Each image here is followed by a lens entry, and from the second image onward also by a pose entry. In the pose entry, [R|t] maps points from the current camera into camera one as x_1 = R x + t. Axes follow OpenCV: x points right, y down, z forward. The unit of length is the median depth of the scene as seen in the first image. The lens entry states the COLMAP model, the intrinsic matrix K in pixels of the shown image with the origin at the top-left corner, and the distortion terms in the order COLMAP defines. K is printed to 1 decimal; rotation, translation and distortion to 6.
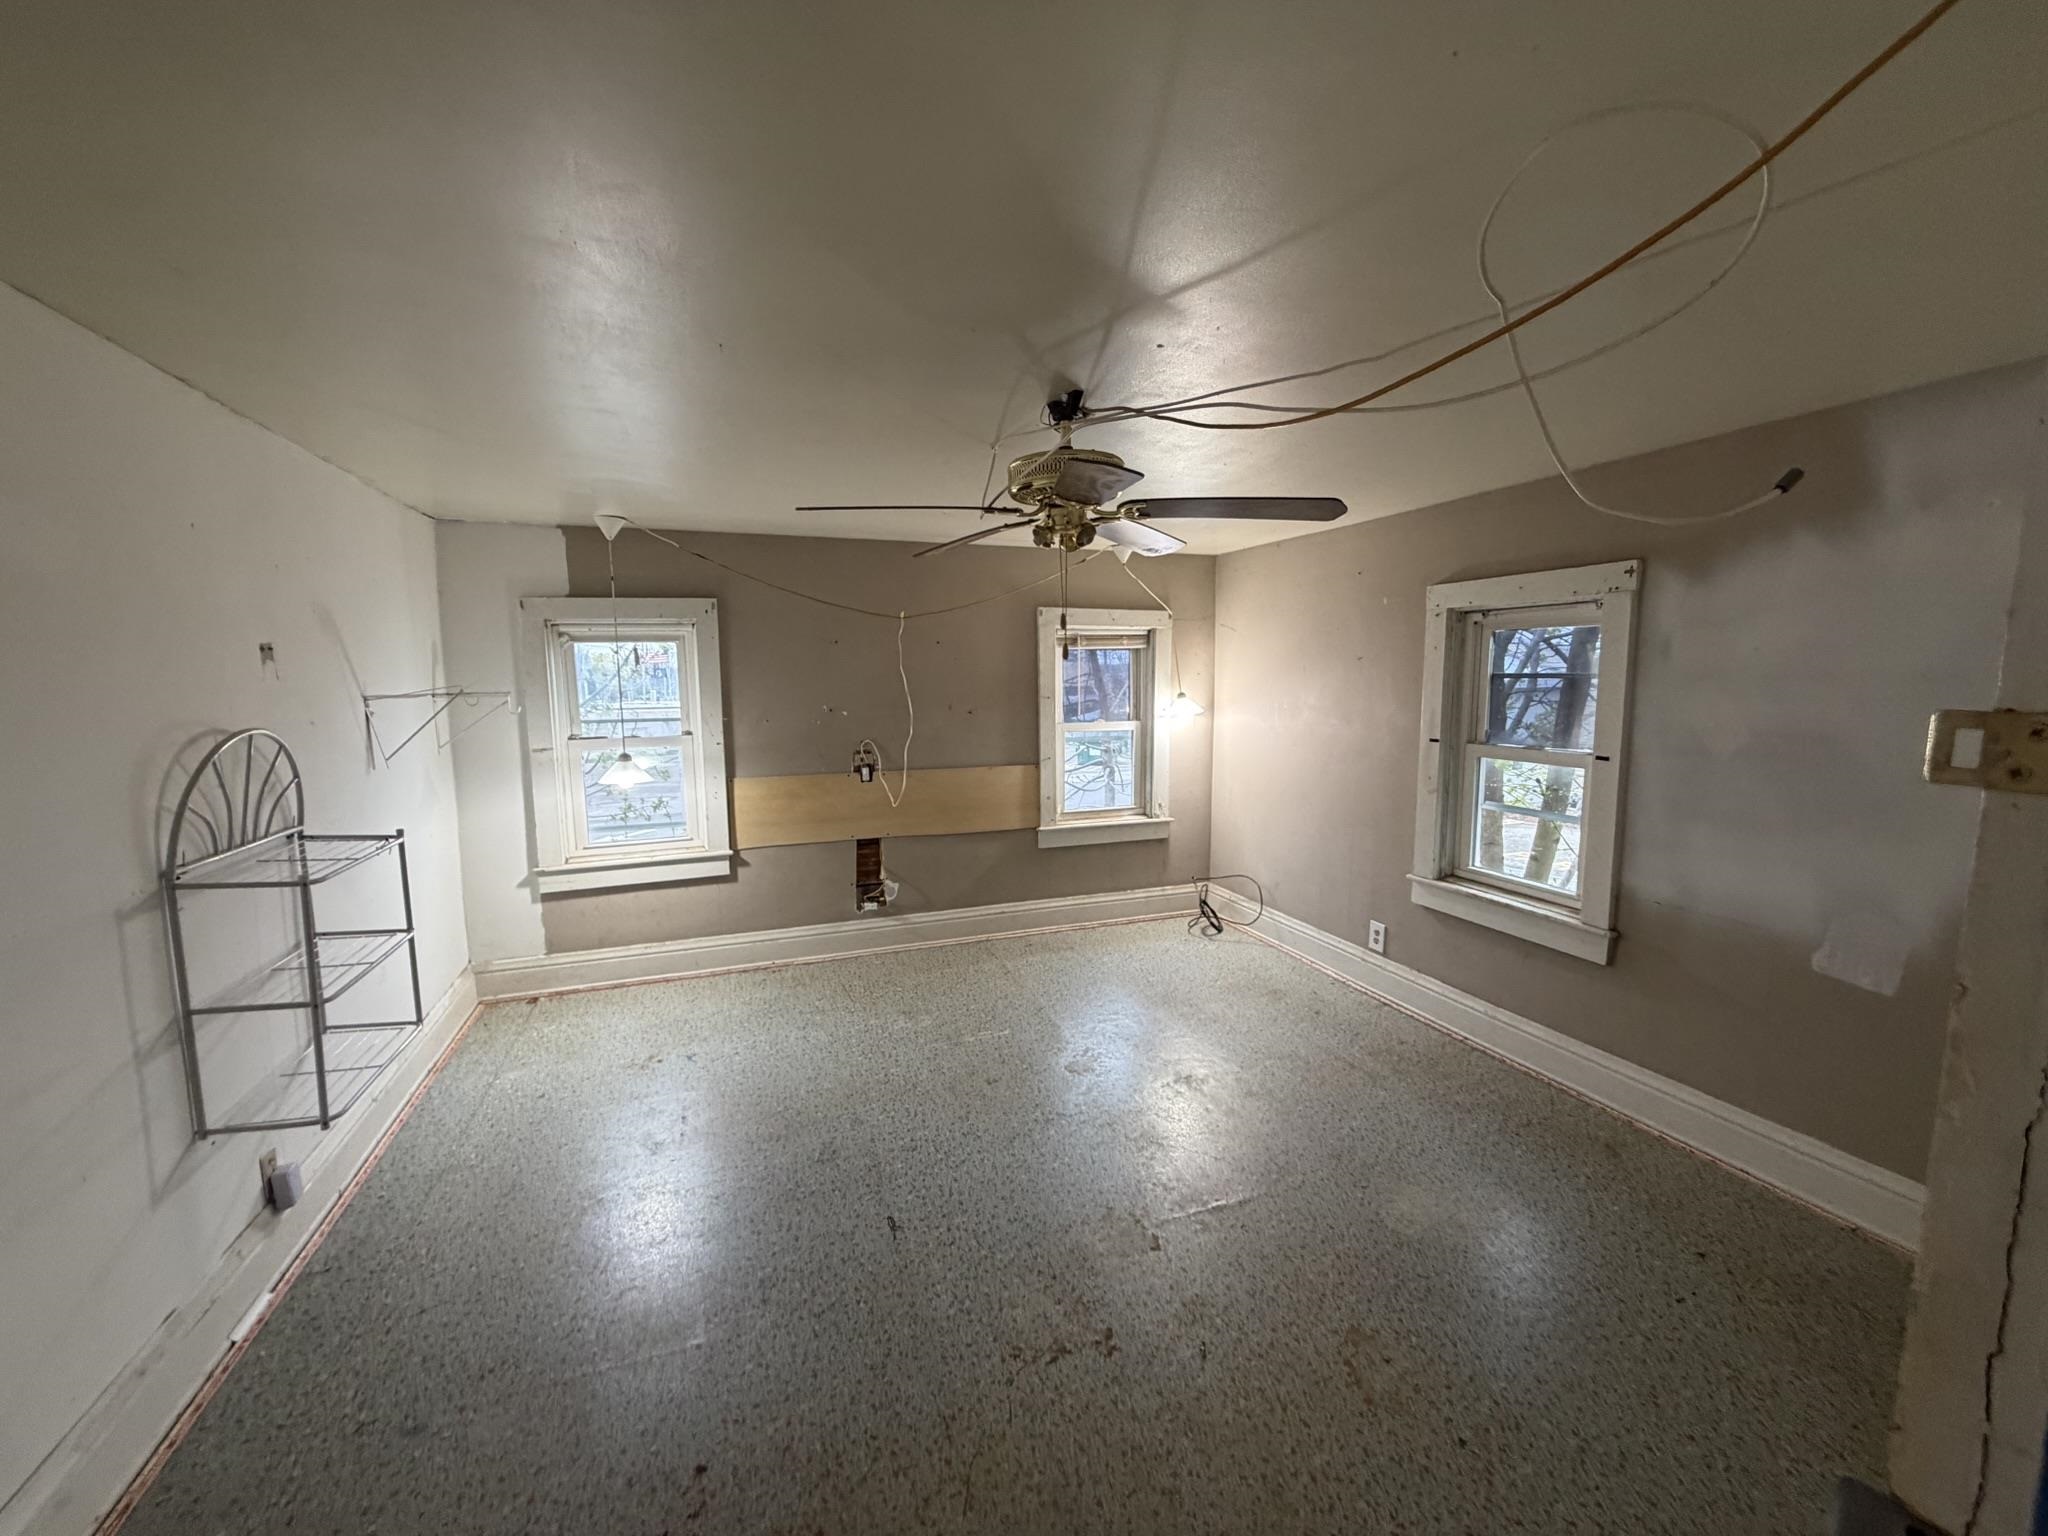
lens RADIAL K [[812.9, 0, 1016.7], [0, 812.9, 766.6], [0, 0, 1]] dist [-0.002461, -0.000758]
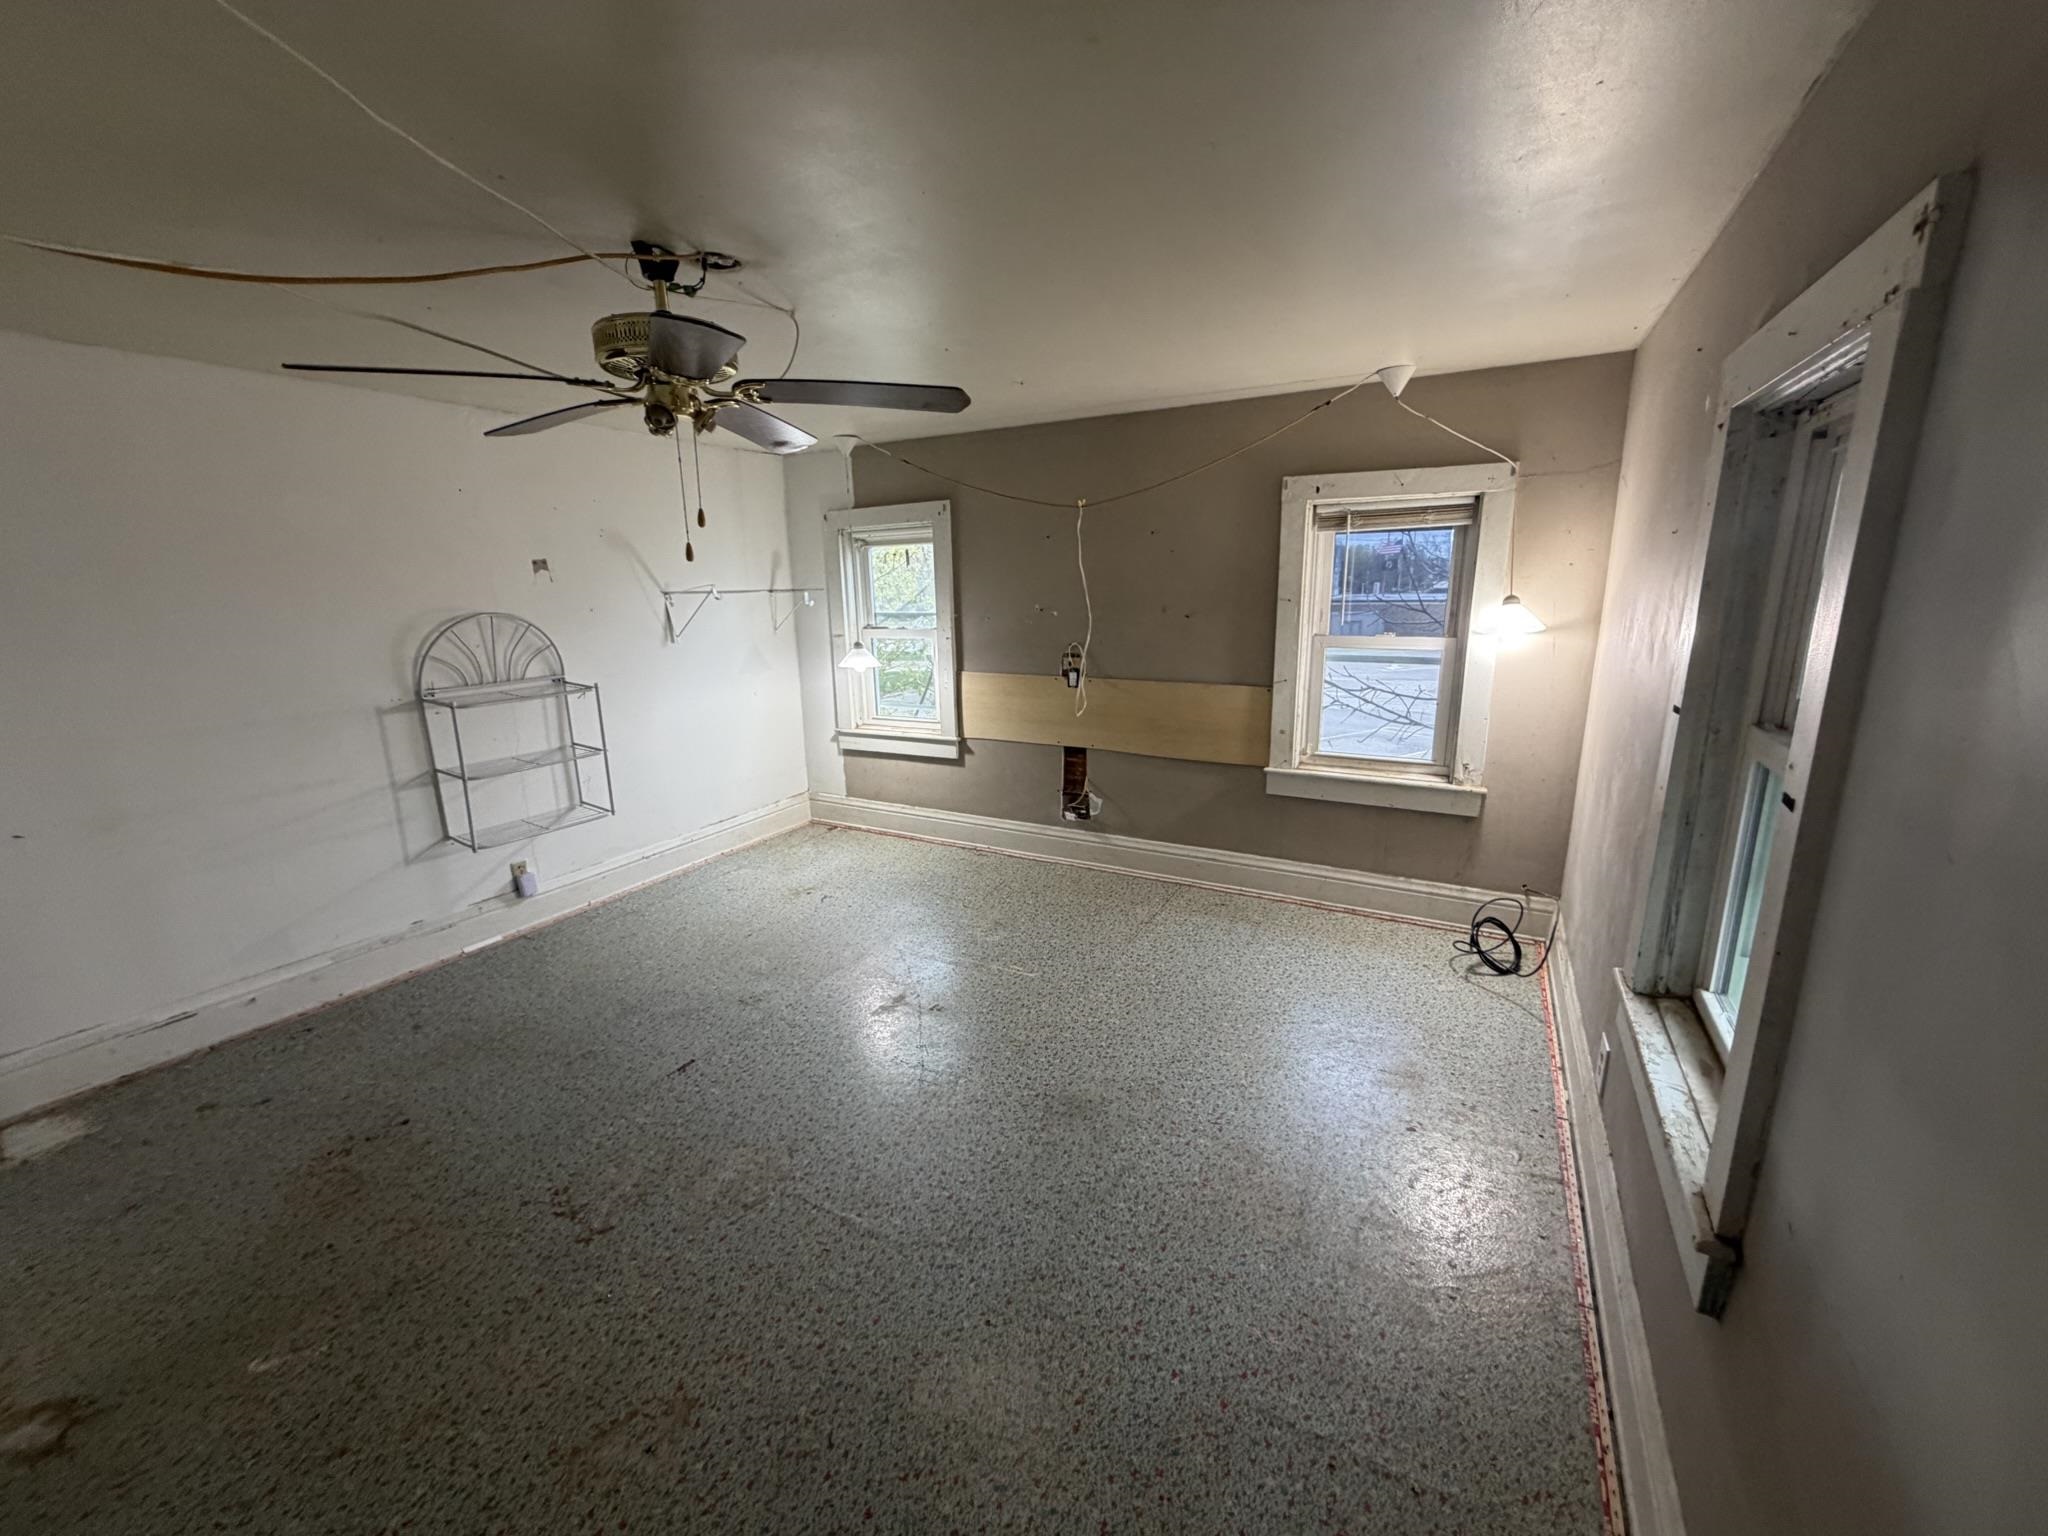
lens RADIAL K [[812.9, 0, 1027.4], [0, 812.9, 770.5], [0, 0, 1]] dist [-0.002461, -0.000758]
pose [[0.655977, 0.171895, -0.734947, 0.489620], [-0.071776, 0.983515, 0.165969, -0.038875], [0.751361, -0.056121, 0.657501, 0.327840]]
